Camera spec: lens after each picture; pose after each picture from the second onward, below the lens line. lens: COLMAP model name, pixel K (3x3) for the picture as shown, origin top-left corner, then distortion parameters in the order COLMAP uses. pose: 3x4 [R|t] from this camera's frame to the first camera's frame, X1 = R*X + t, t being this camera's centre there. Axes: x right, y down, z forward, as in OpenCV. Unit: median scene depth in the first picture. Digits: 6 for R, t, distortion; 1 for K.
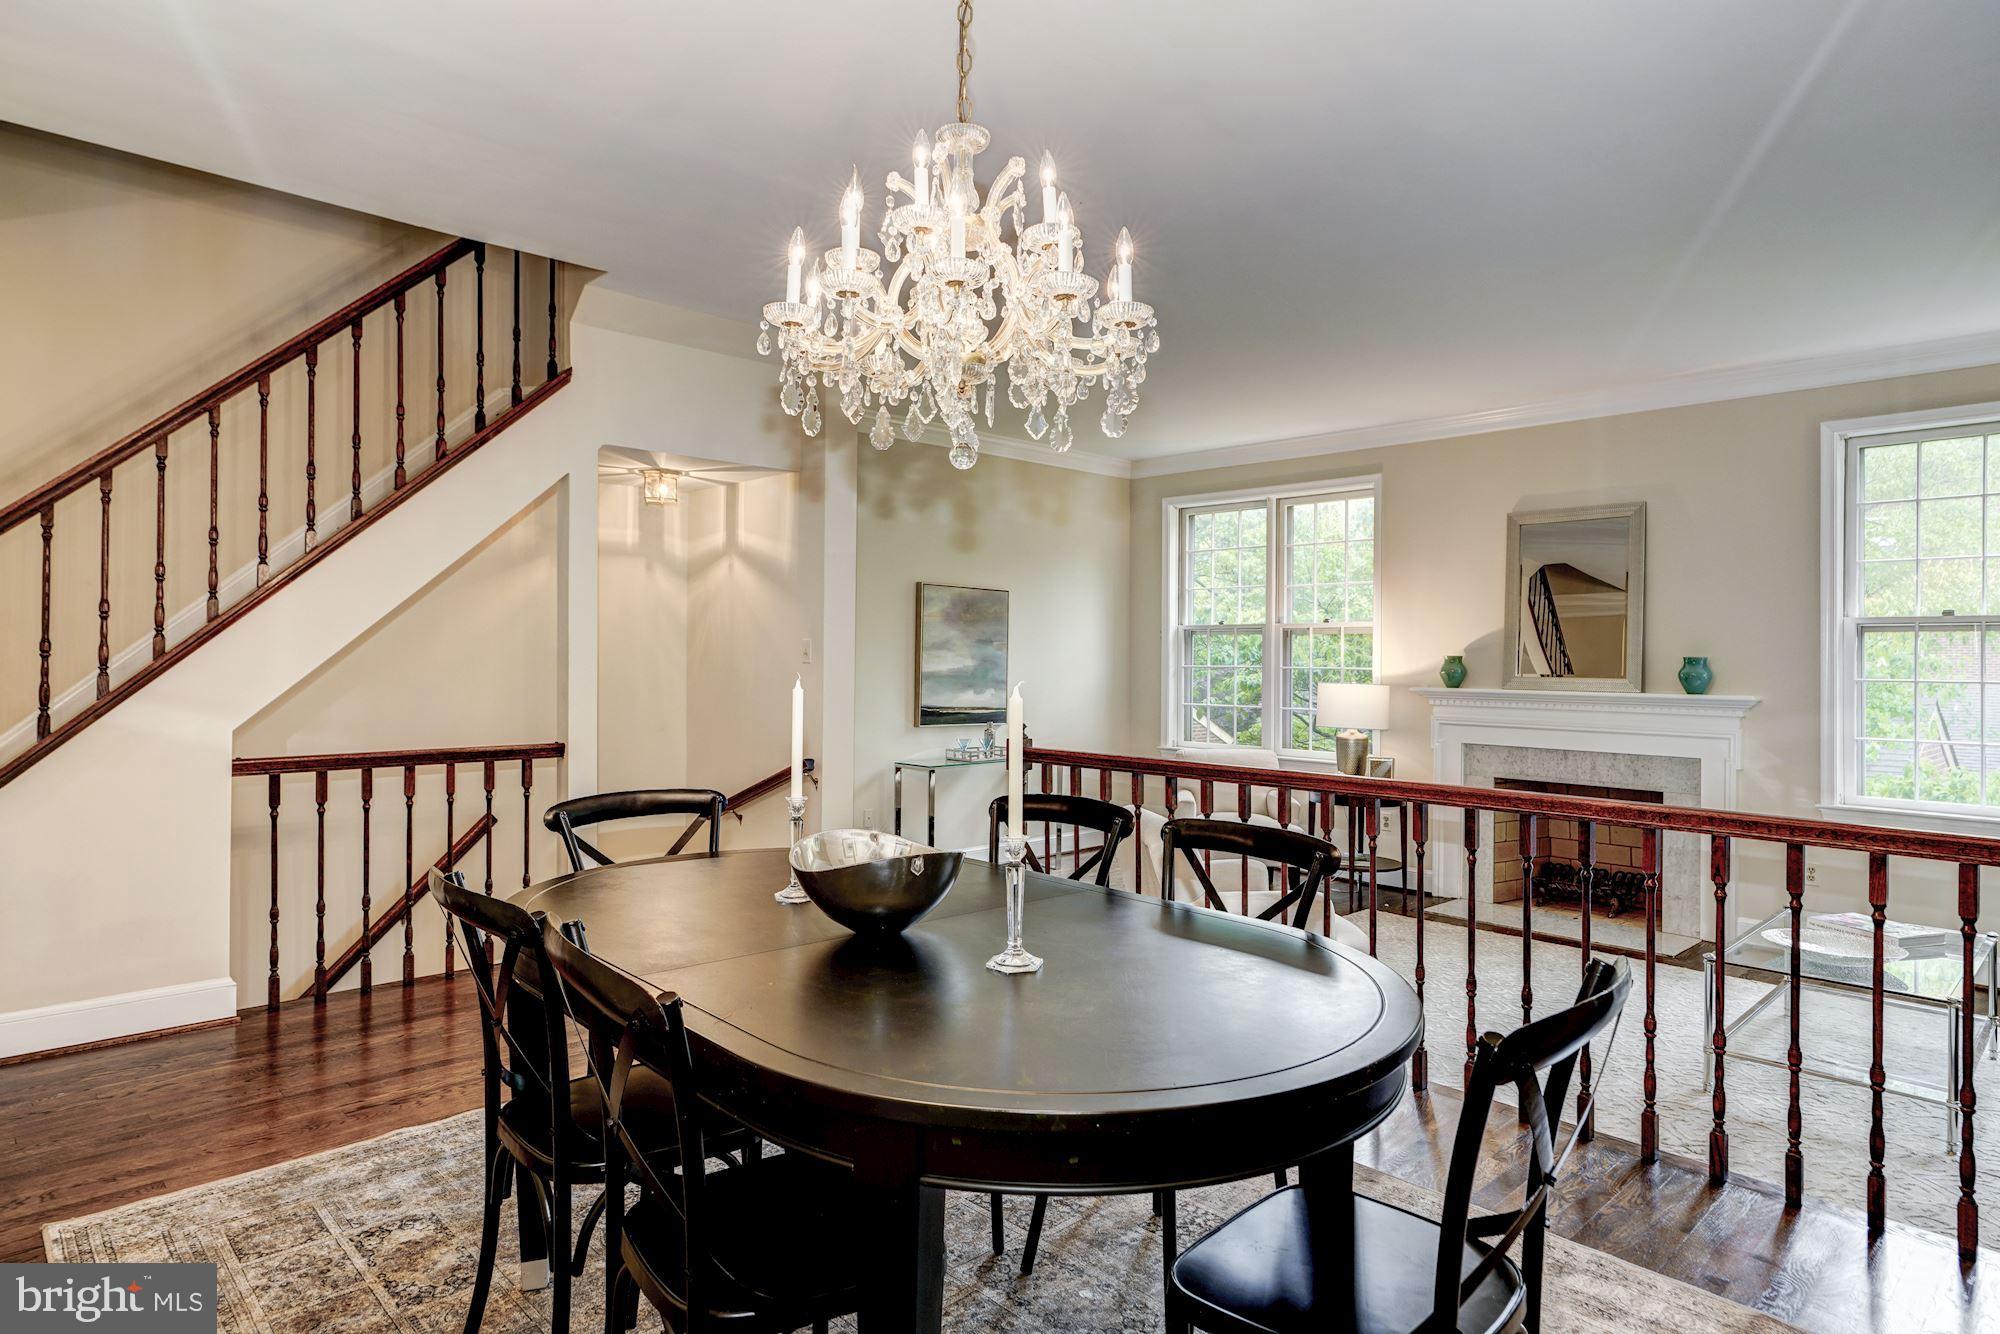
lens RADIAL K [[1134.1, 0, 971.8], [0, 1134.1, 651.9], [0, 0, 1]] dist [0.003086, 0.005397]
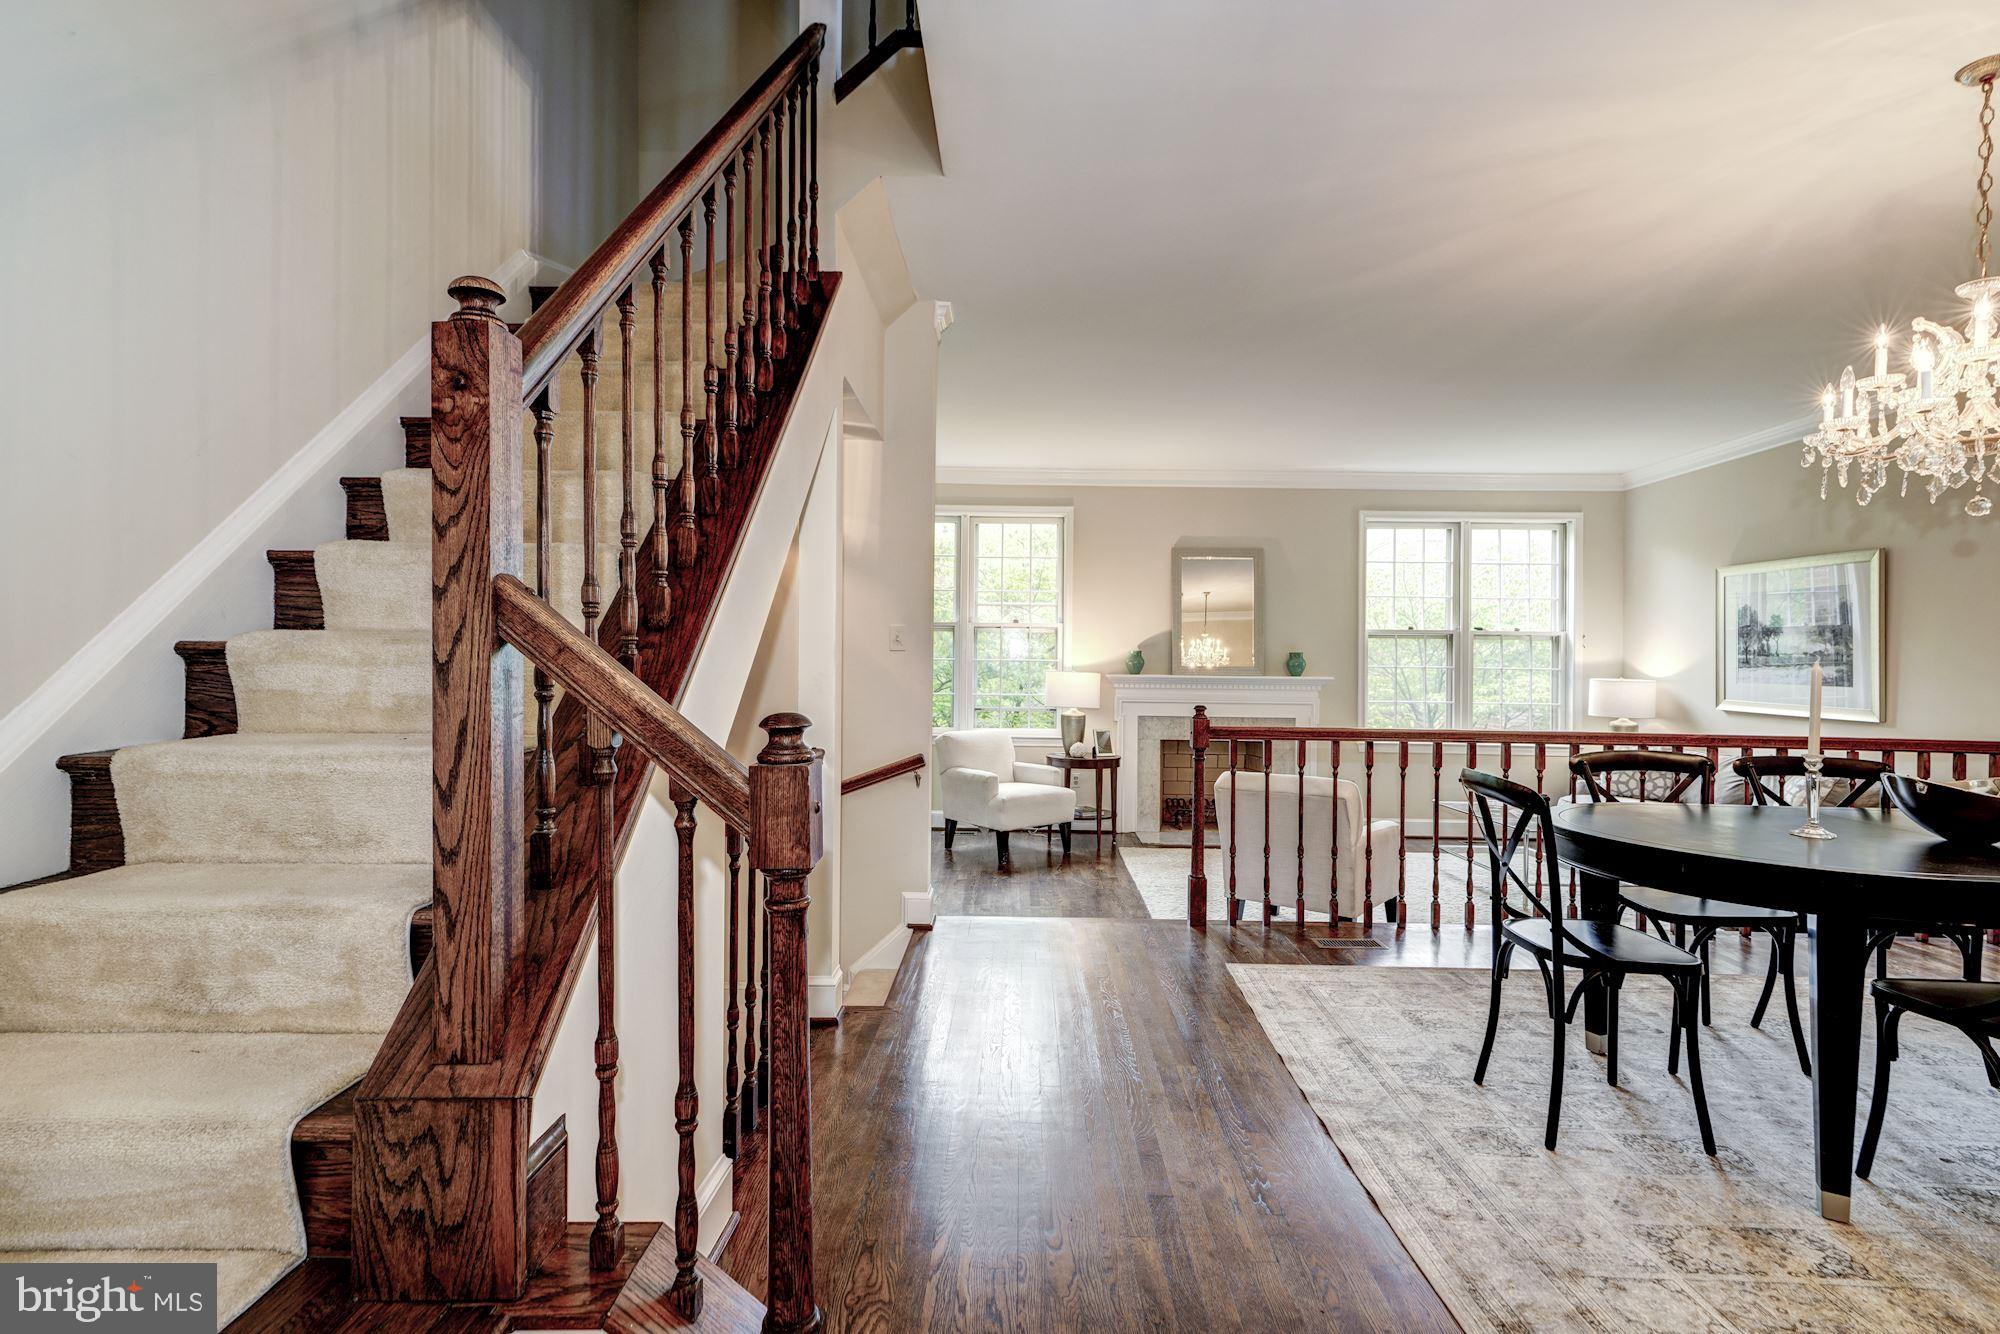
lens RADIAL K [[1023.7, 0, 981.5], [0, 1023.7, 650.6], [0, 0, 1]] dist [0.007007, 0.002142]
pose [[0.705158, 0.009622, 0.708985, -0.555325], [-0.009561, 0.999946, -0.004062, 0.010277], [-0.708985, -0.003915, 0.705212, 0.282567]]
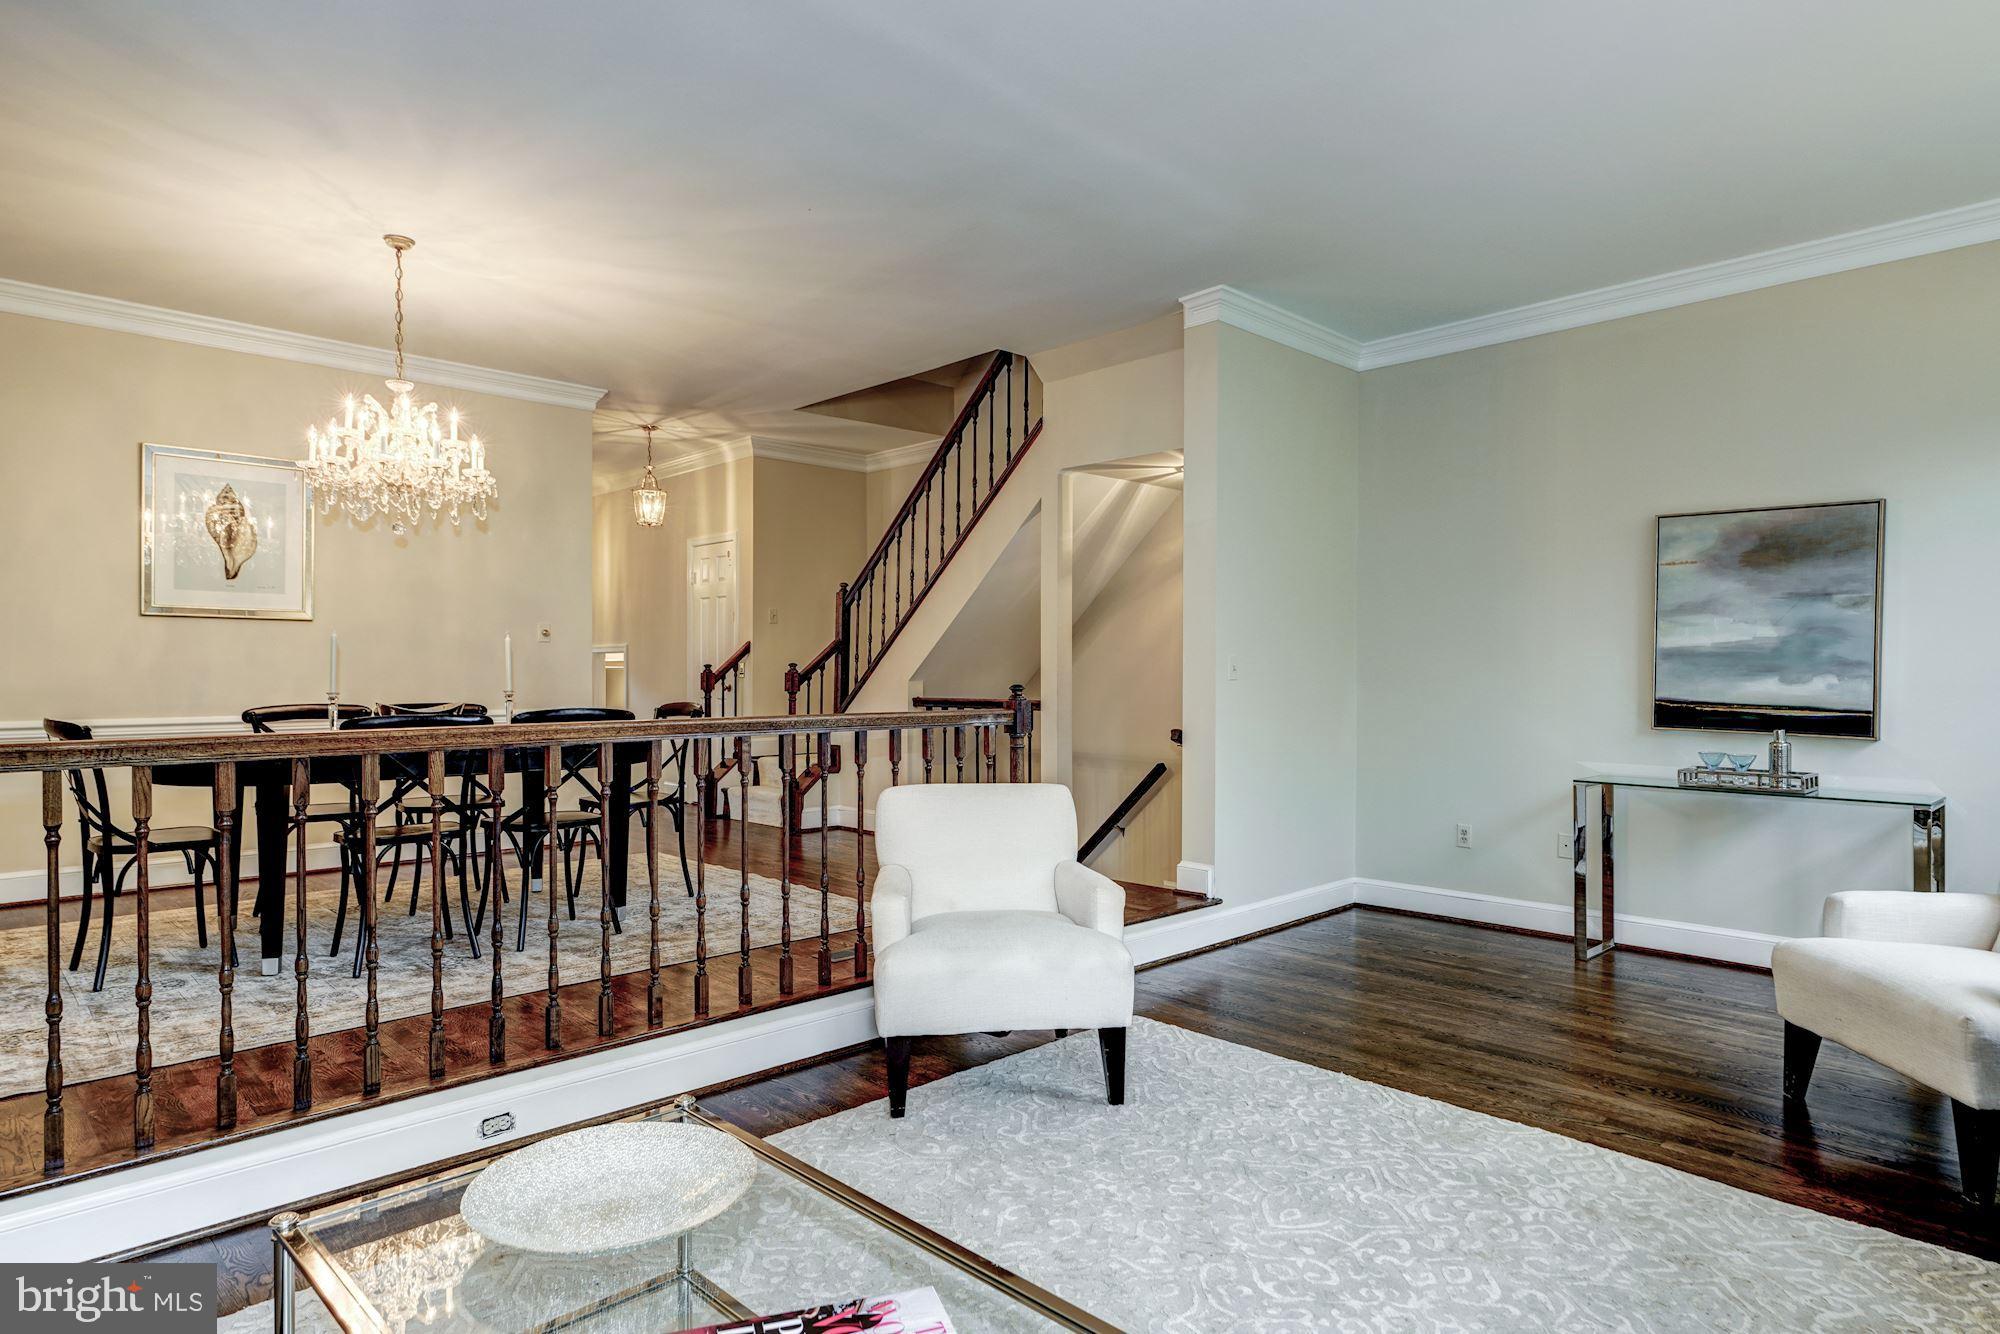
lens RADIAL K [[1134.1, 0, 1018.8], [0, 1134.1, 677.1], [0, 0, 1]] dist [0.003086, 0.005397]
pose [[0.016584, -0.001226, -0.999862, 0.671807], [0.003892, 0.999992, -0.001162, 0.036588], [0.999855, -0.003872, 0.016589, 0.647878]]
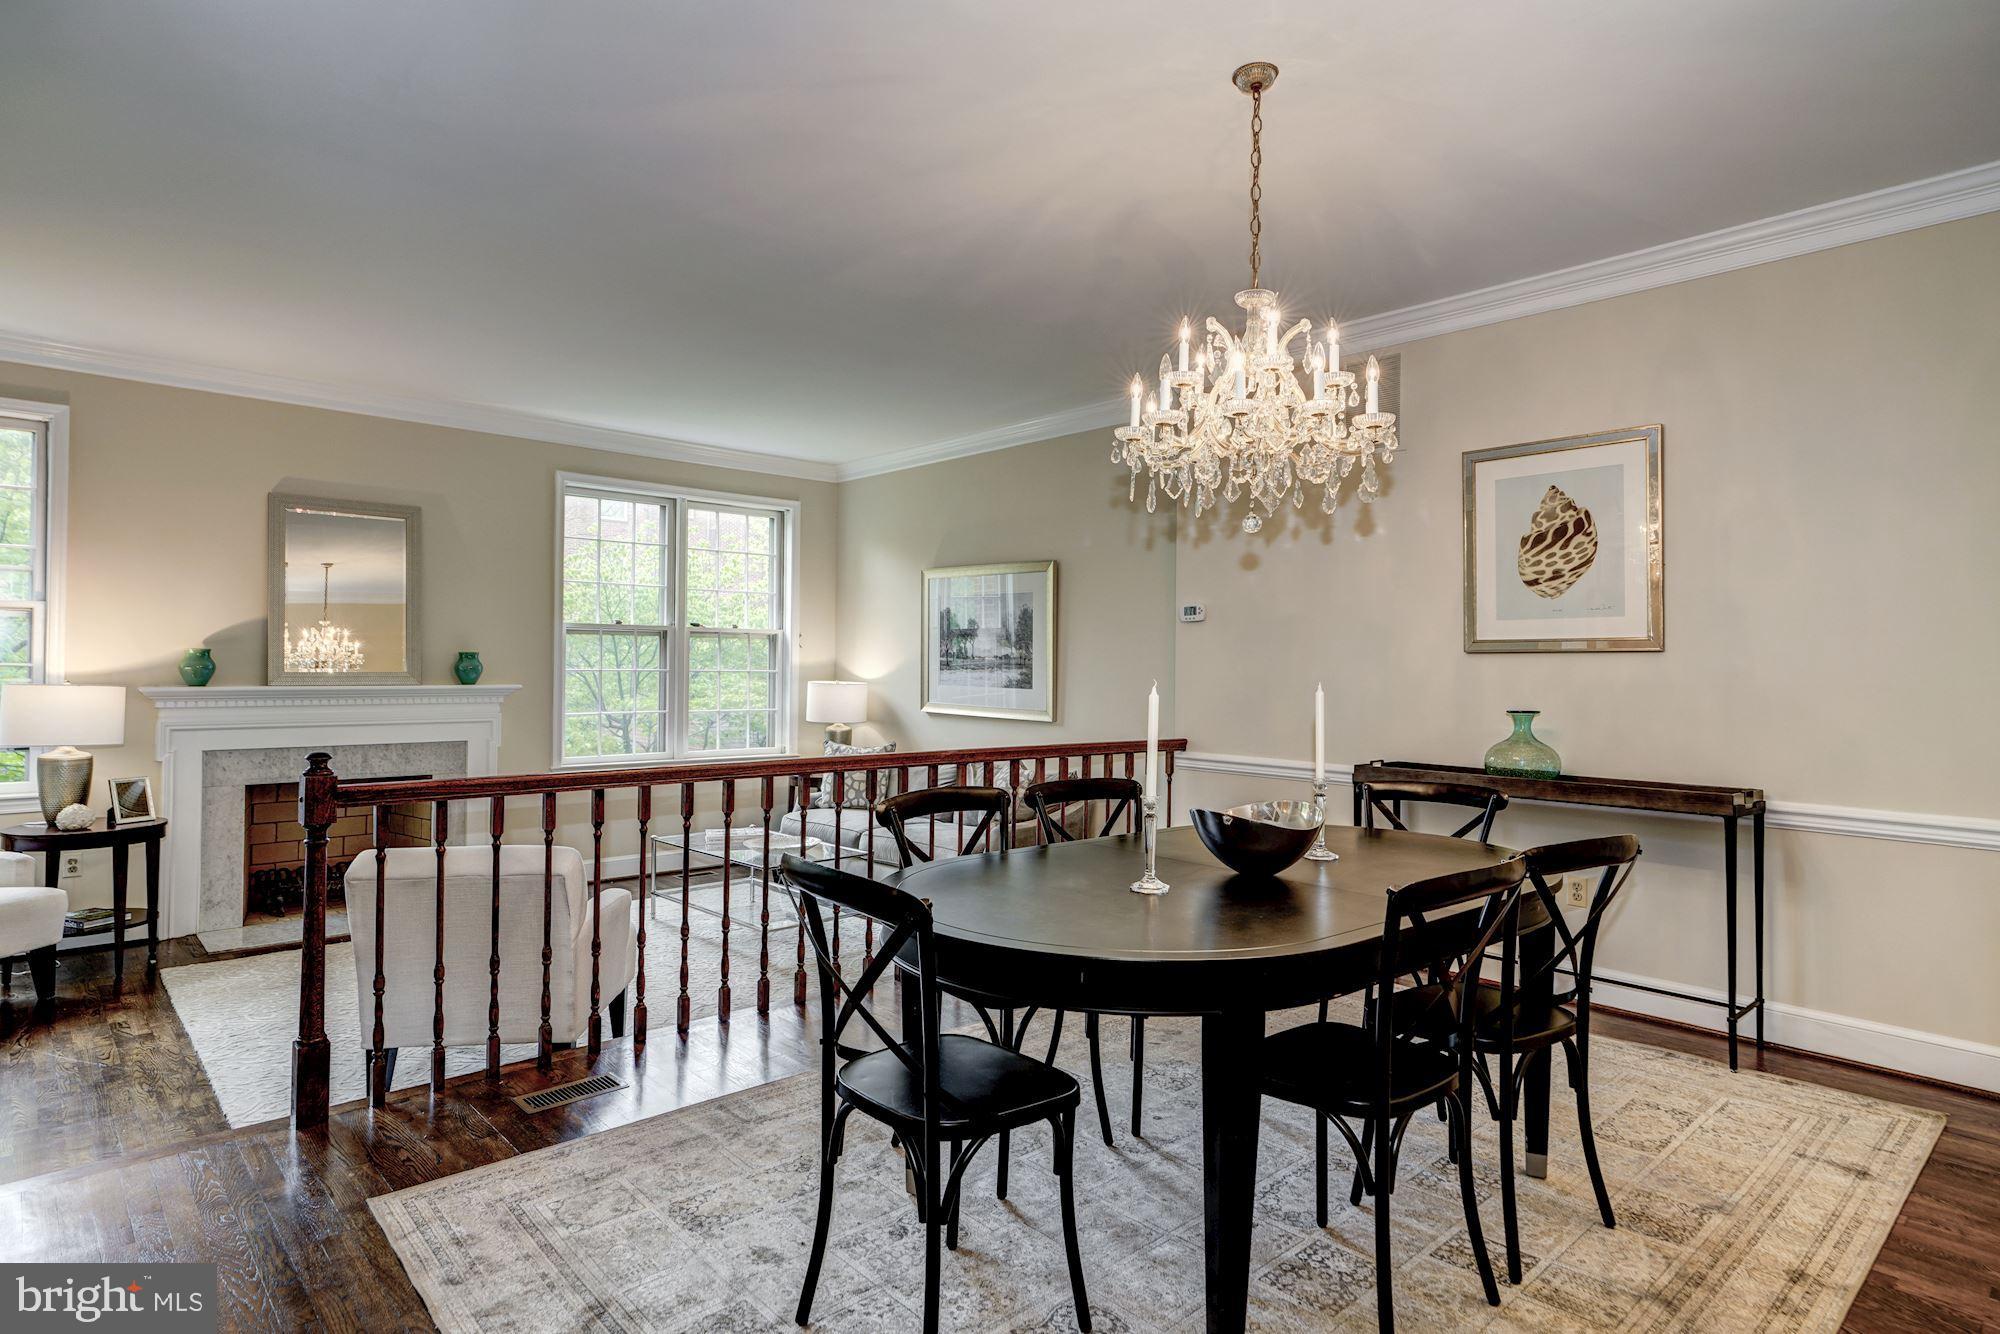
lens RADIAL K [[1086.1, 0, 1016.2], [0, 1086.1, 649.7], [0, 0, 1]] dist [0.004323, 0.005174]
pose [[-0.000307, 0.002716, 0.999996, -0.391045], [-0.014391, 0.999893, -0.002720, -0.002259], [-0.999896, -0.014391, -0.000268, 0.391374]]
